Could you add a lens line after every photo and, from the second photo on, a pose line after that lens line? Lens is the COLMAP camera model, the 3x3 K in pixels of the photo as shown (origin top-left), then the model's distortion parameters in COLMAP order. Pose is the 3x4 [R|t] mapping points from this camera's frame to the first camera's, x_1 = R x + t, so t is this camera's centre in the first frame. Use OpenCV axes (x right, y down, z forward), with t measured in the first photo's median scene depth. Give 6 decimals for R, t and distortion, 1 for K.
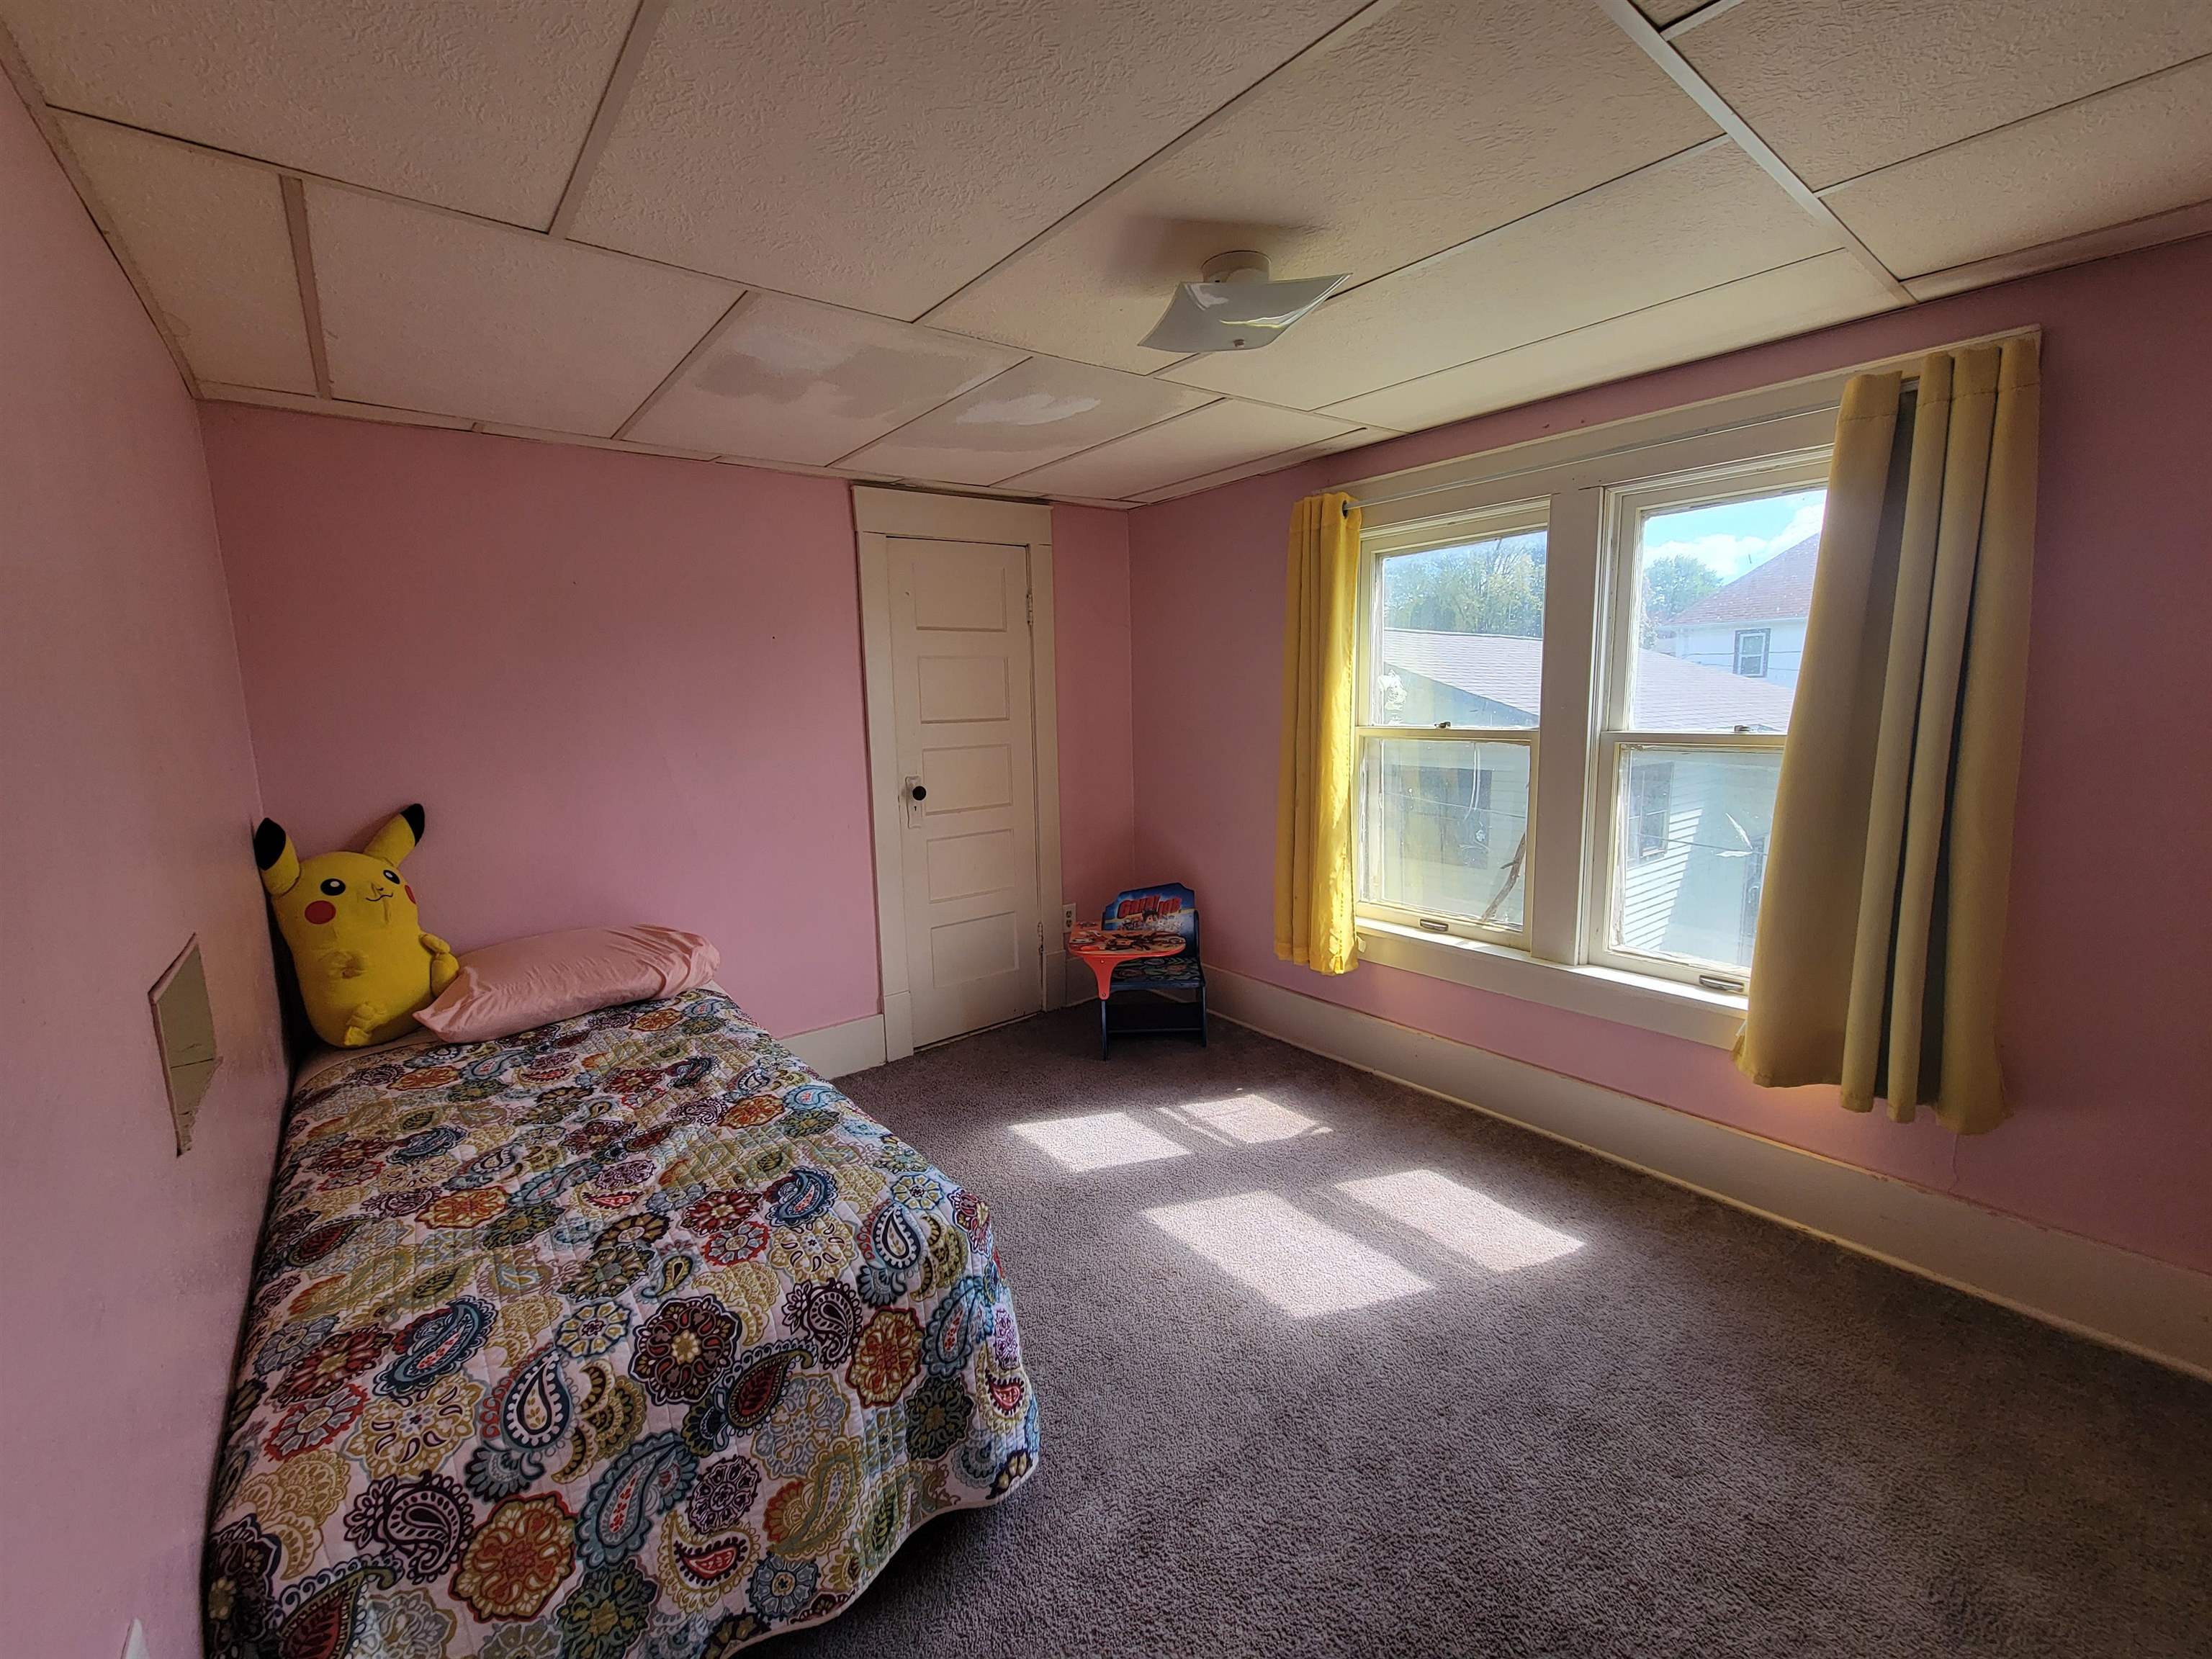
lens RADIAL K [[907.8, 0, 1105.4], [0, 907.8, 825.4], [0, 0, 1]] dist [-0.001352, -0.000116]
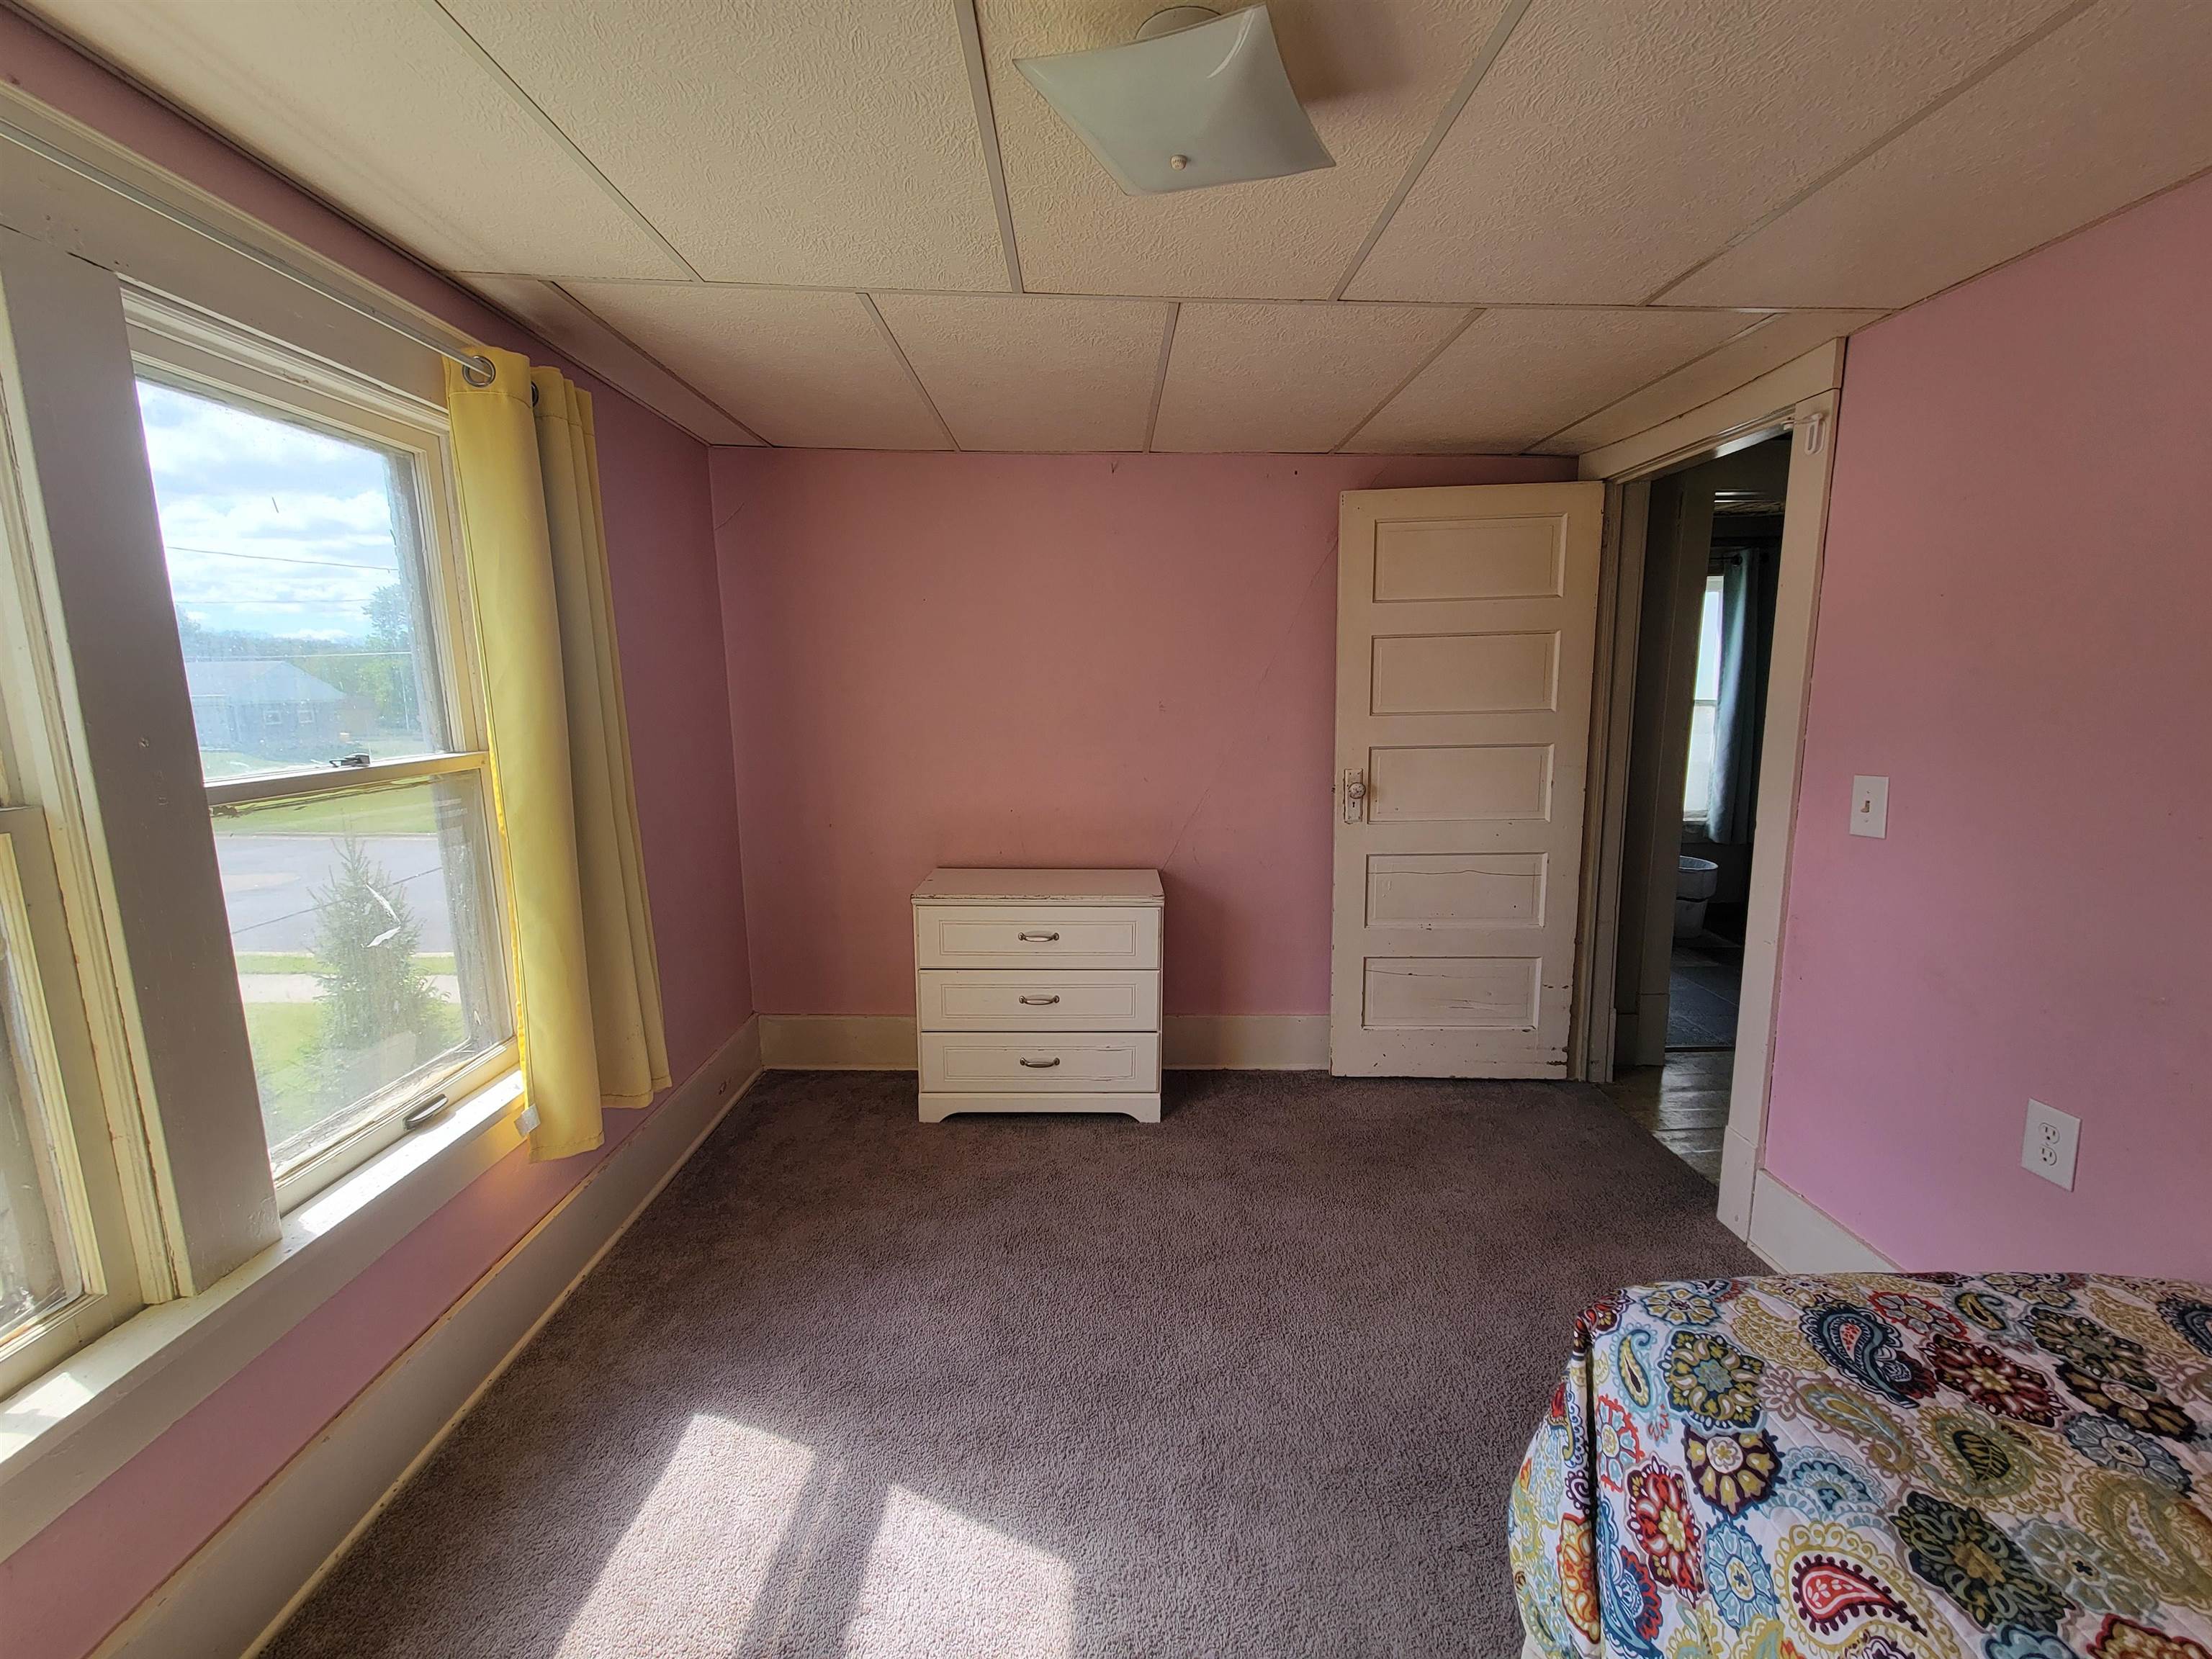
lens RADIAL K [[907.8, 0, 1104.3], [0, 907.8, 834.7], [0, 0, 1]] dist [-0.001352, -0.000116]
pose [[-0.785653, -0.071768, 0.614491, -0.263739], [0.114898, 0.959043, 0.258911, -0.245132], [-0.607904, 0.274018, -0.745229, 1.744007]]
